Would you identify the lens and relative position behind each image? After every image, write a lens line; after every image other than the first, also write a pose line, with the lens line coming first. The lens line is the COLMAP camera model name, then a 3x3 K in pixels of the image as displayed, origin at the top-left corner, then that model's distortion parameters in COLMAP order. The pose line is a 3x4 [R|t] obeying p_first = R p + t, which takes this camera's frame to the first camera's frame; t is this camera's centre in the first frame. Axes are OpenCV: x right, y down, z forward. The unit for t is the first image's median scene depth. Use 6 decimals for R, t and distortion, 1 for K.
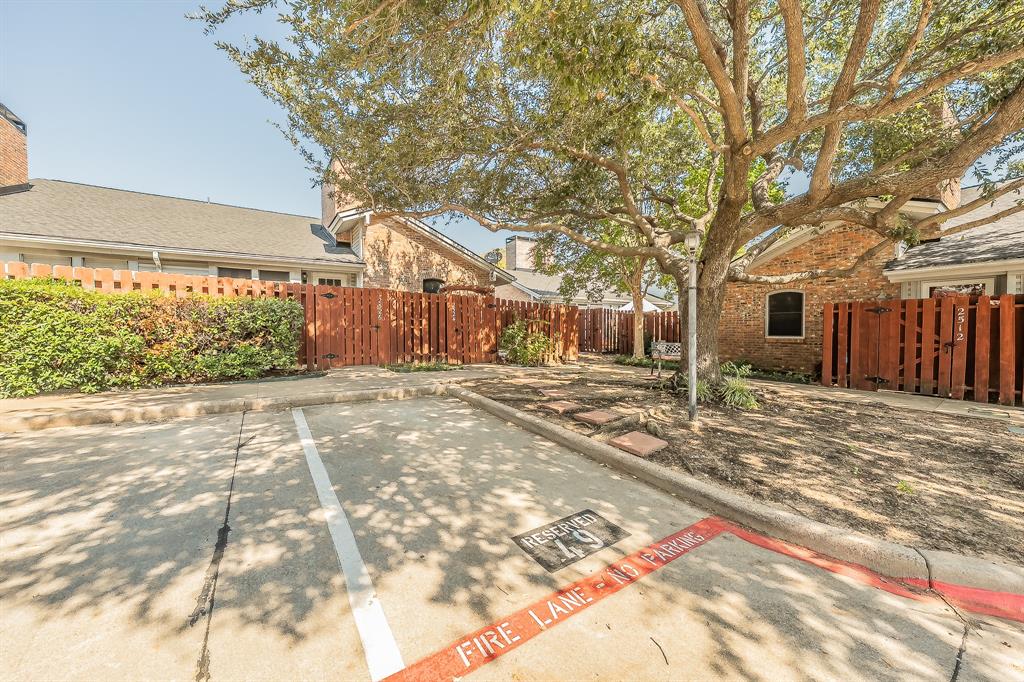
lens RADIAL K [[377.7, 0, 514.8], [0, 377.7, 337.2], [0, 0, 1]] dist [-0.001585, 0.000368]
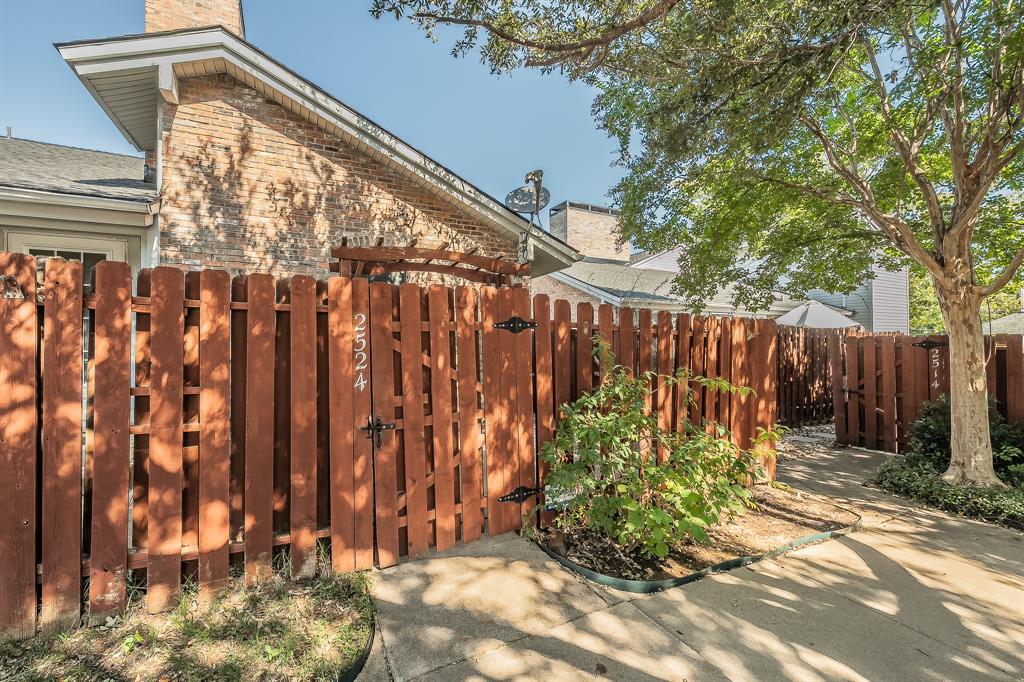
lens RADIAL K [[409.6, 0, 511.7], [0, 409.6, 338.4], [0, 0, 1]] dist [-0.000659, 0.000271]
pose [[0.994771, -0.004163, -0.102046, -0.033117], [0.001107, 0.999550, -0.029990, -0.058028], [0.102125, 0.029721, 0.994327, 0.640575]]
